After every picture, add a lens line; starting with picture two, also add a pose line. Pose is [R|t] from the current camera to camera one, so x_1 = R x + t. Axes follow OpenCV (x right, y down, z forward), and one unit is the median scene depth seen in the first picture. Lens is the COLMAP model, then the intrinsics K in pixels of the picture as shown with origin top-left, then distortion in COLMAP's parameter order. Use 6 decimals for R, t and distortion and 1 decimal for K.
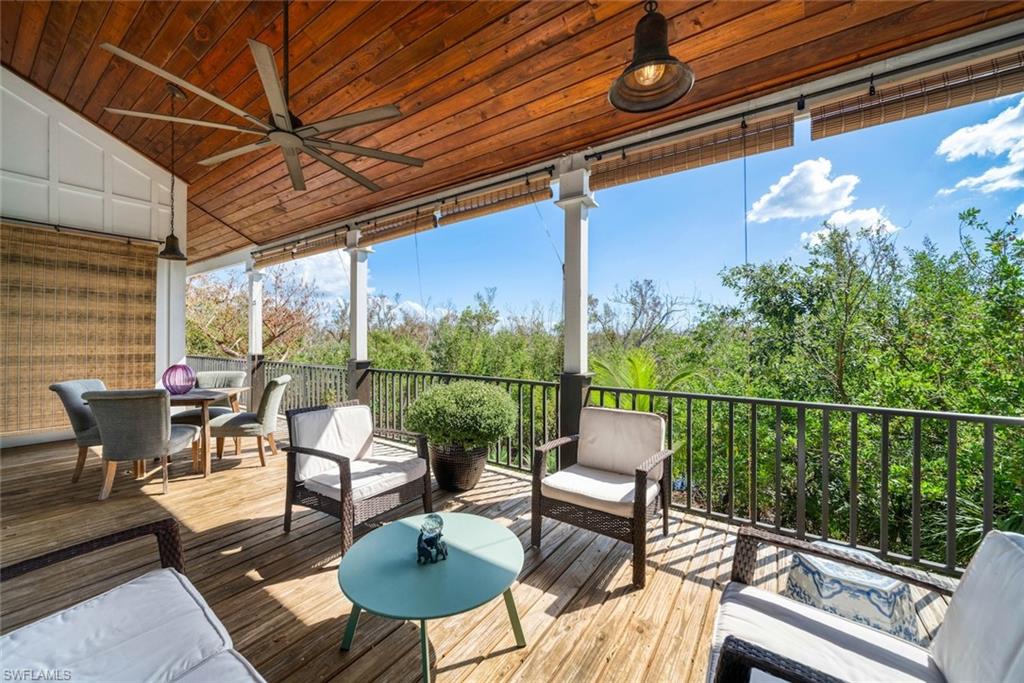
lens RADIAL K [[378.4, 0, 531.7], [0, 378.4, 334.1], [0, 0, 1]] dist [-0.001611, 0.000089]
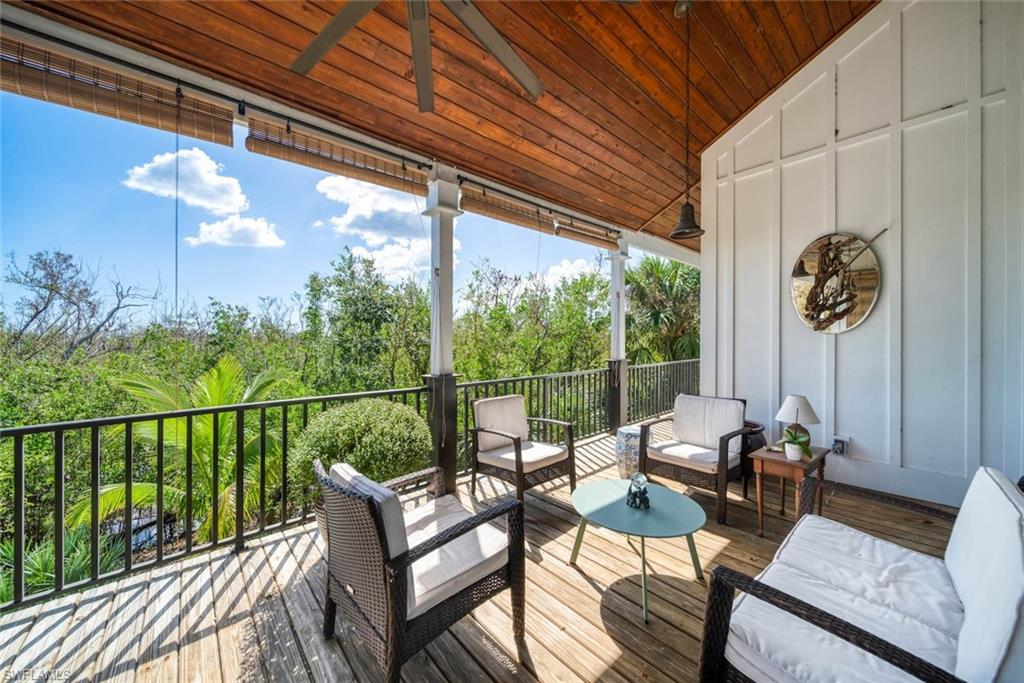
lens RADIAL K [[378.4, 0, 511.6], [0, 378.4, 337.5], [0, 0, 1]] dist [-0.001611, 0.000089]
pose [[0.239899, 0.002620, 0.970794, -0.291324], [-0.002675, 0.999994, -0.002037, 0.000377], [-0.970794, -0.002108, 0.239905, 0.193884]]
